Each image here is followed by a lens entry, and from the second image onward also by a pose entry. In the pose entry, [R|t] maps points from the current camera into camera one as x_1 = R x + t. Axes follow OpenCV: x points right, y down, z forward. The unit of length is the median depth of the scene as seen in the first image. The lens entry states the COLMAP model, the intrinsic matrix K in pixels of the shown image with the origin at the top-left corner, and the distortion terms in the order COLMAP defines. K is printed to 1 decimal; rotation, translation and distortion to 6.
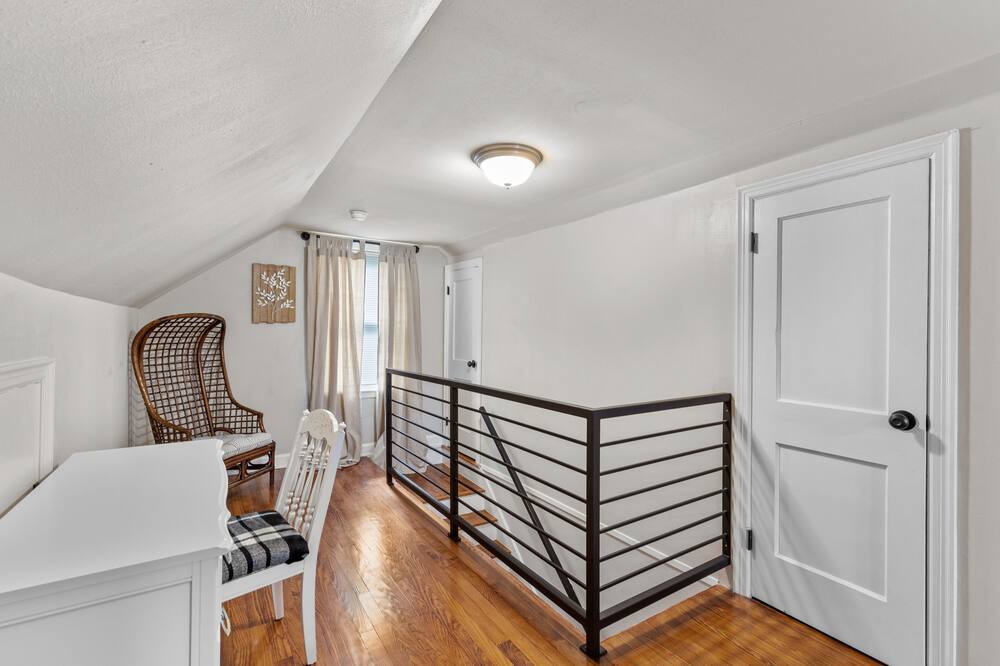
lens RADIAL K [[460.0, 0, 506.5], [0, 460.0, 332.1], [0, 0, 1]] dist [0.000855, -0.000164]
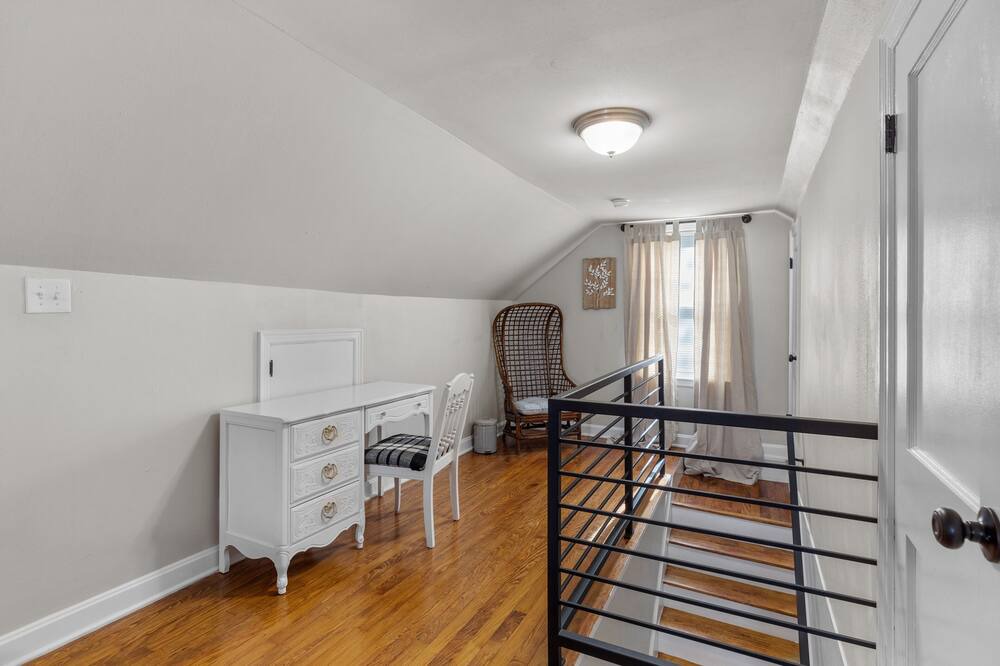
lens RADIAL K [[492.6, 0, 497.6], [0, 492.6, 318.4], [0, 0, 1]] dist [0.001147, -0.000032]
pose [[0.490414, -0.001804, -0.871488, 0.430524], [-0.000893, 0.999996, -0.002572, 0.006752], [0.871489, 0.002040, 0.490410, 0.186776]]
